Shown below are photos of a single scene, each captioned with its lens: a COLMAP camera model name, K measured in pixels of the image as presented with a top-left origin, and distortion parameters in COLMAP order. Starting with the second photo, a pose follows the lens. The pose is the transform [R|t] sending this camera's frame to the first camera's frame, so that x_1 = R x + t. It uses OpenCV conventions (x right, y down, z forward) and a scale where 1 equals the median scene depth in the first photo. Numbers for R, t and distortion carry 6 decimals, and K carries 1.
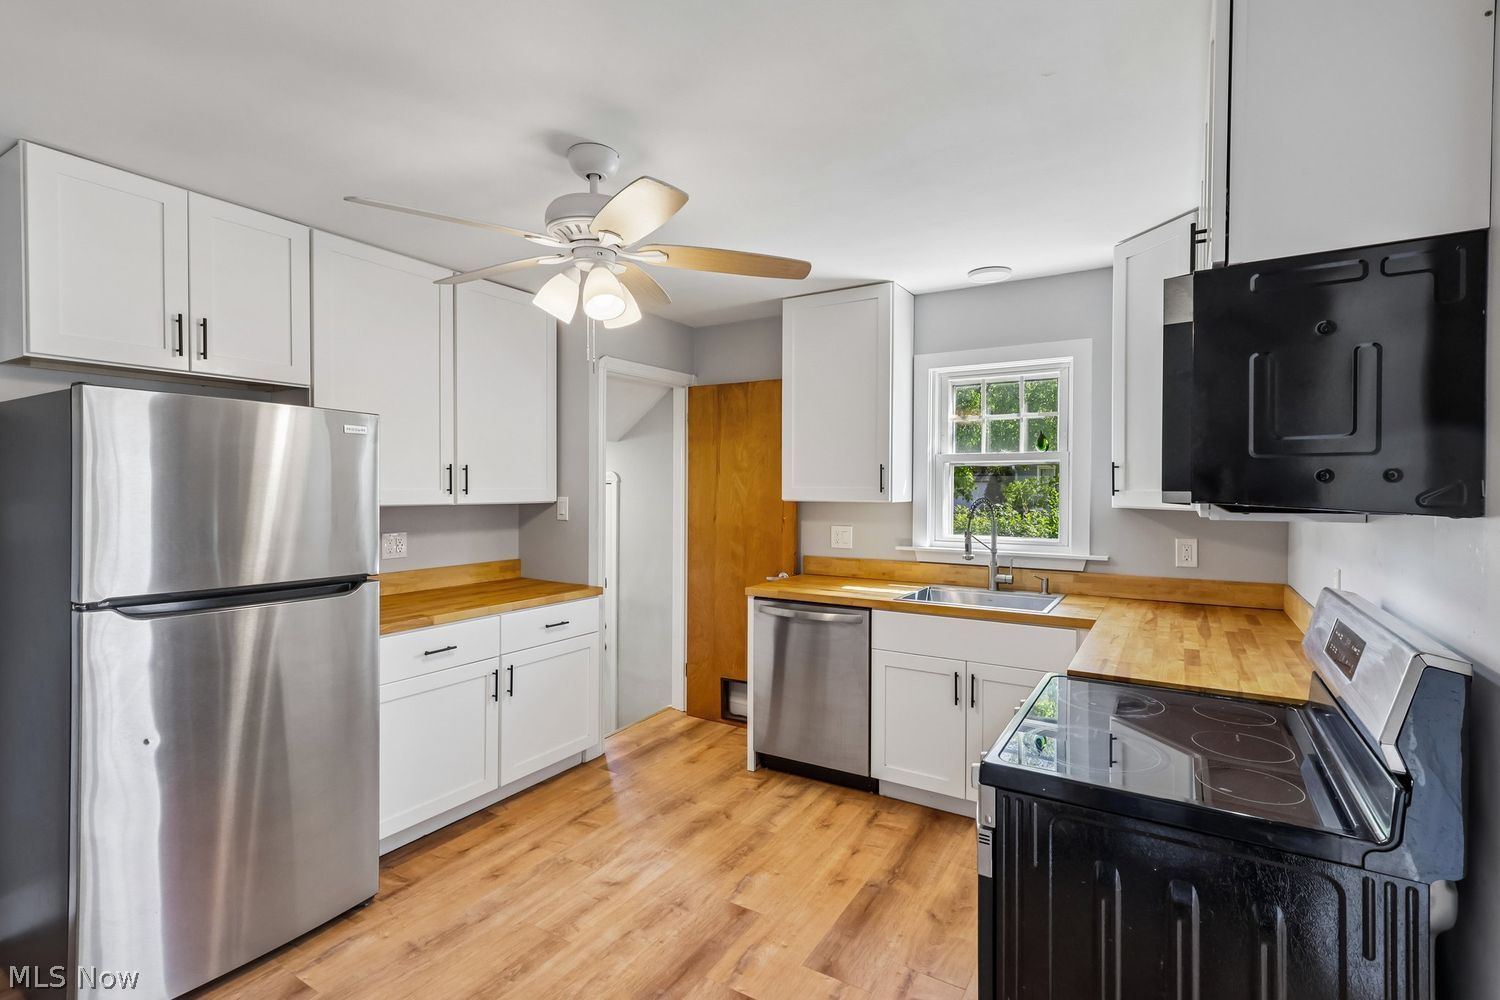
lens RADIAL K [[696.6, 0, 752.0], [0, 696.6, 498.8], [0, 0, 1]] dist [0.005782, 0.001743]
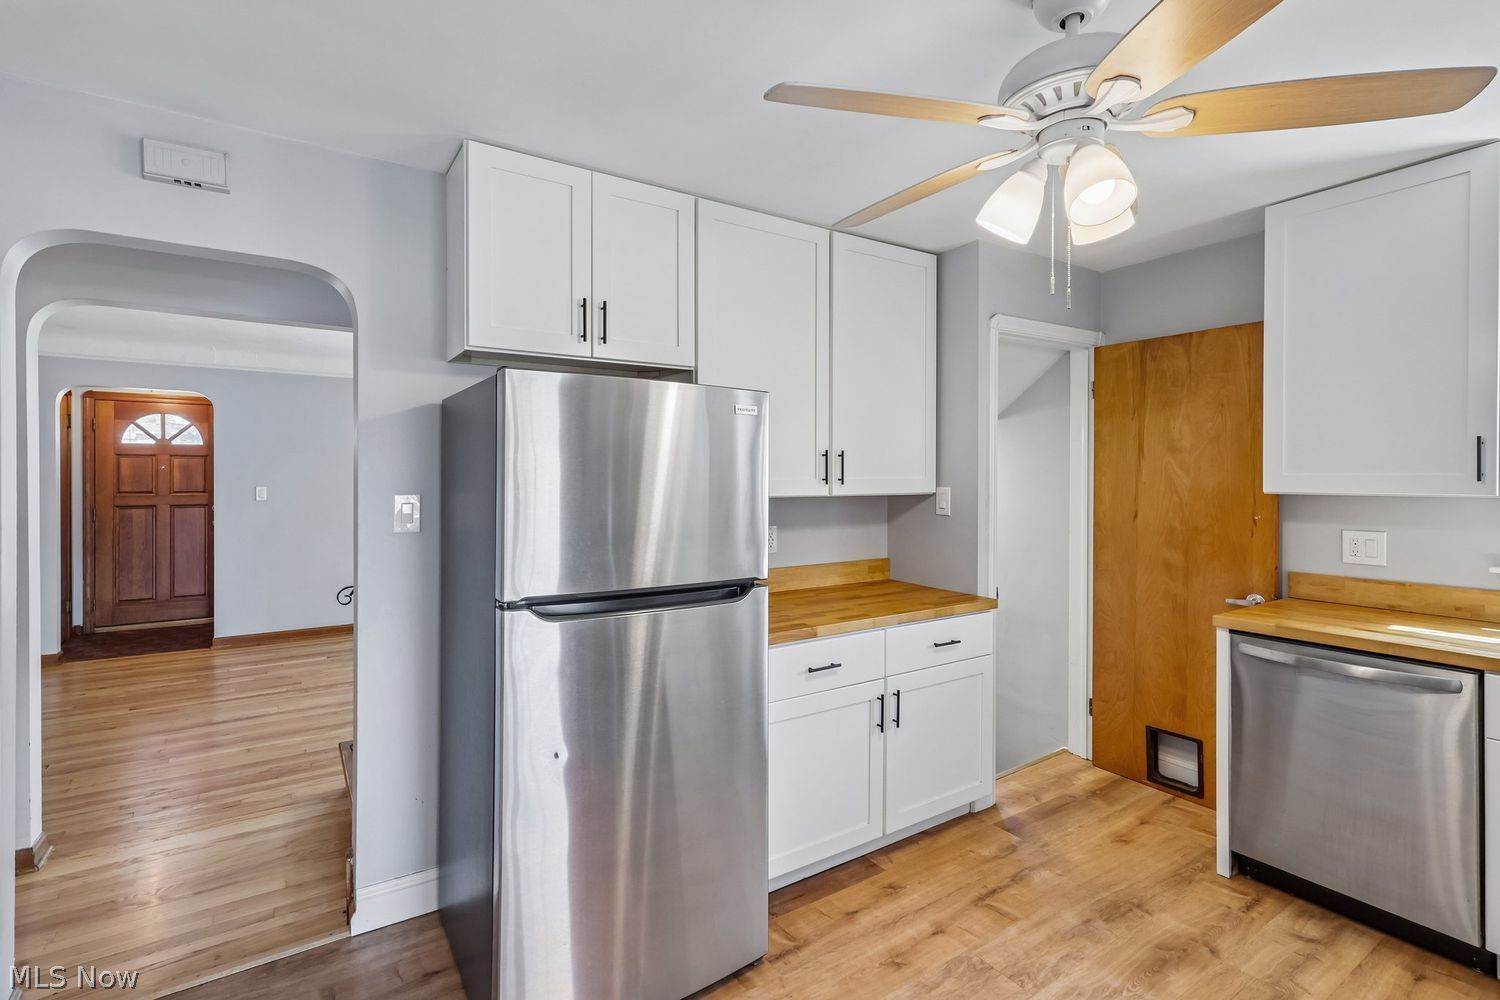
lens RADIAL K [[702.9, 0, 751.7], [0, 702.9, 481.1], [0, 0, 1]] dist [0.004063, 0.001291]
pose [[0.905233, -0.001734, -0.424911, -0.142023], [-0.002146, 0.999960, -0.008652, -0.002765], [0.424909, 0.008744, 0.905194, 0.160668]]
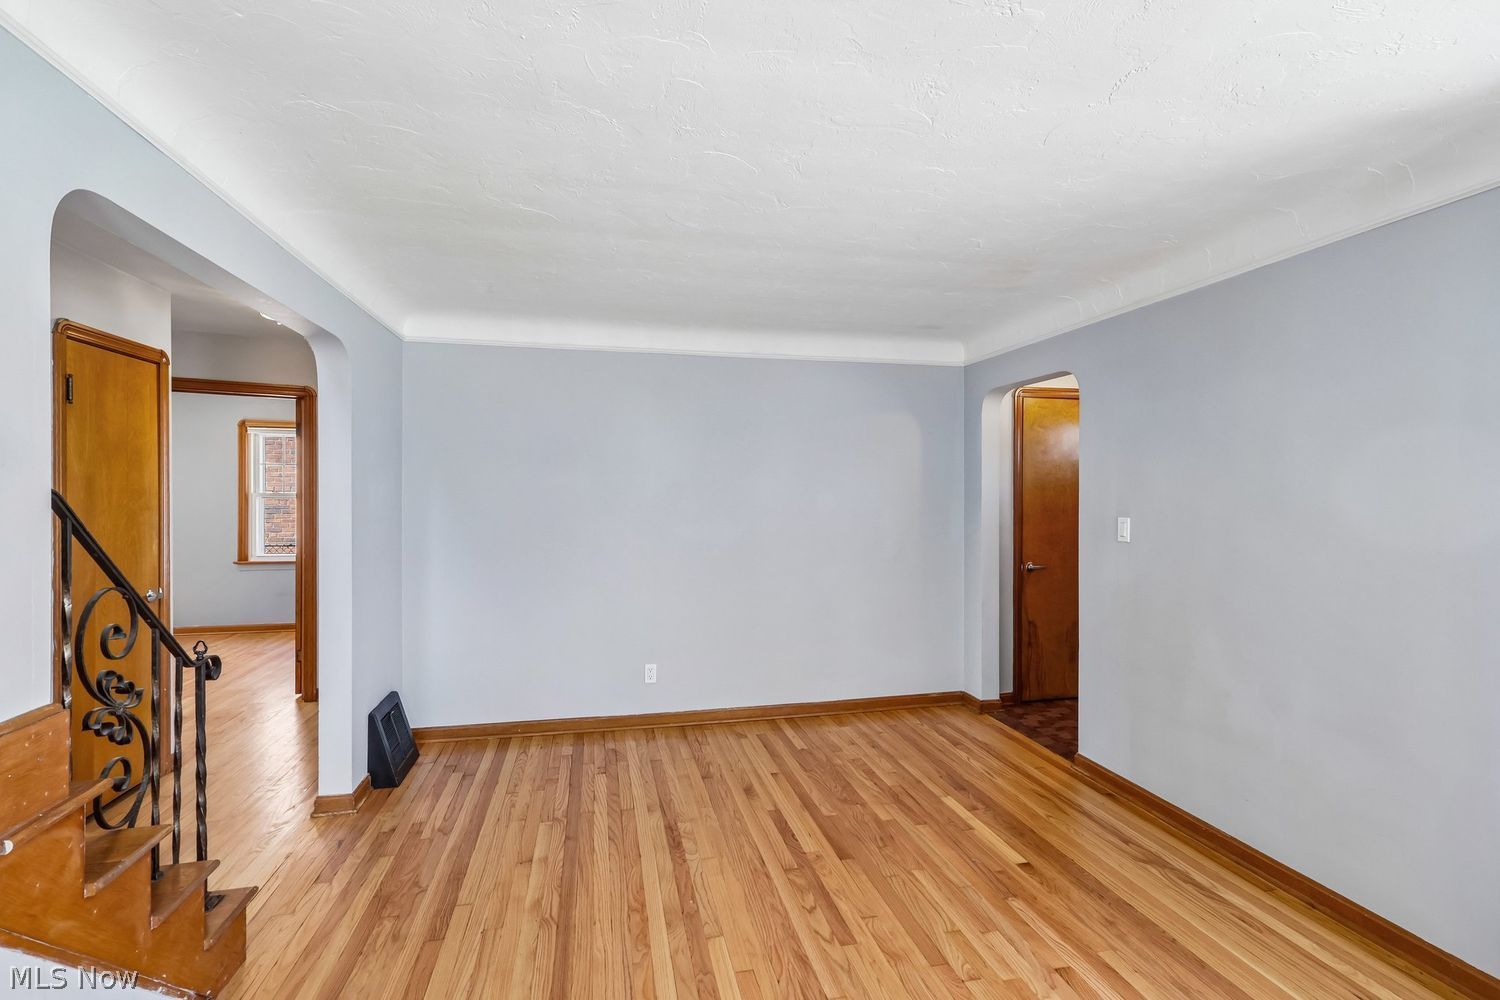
lens RADIAL K [[696.6, 0, 752.0], [0, 696.6, 498.8], [0, 0, 1]] dist [0.005782, 0.001743]
pose [[-0.719219, -0.003449, -0.694775, -0.310909], [-0.018114, 0.999741, 0.013789, -0.009052], [0.694548, 0.022503, -0.719095, 0.462255]]
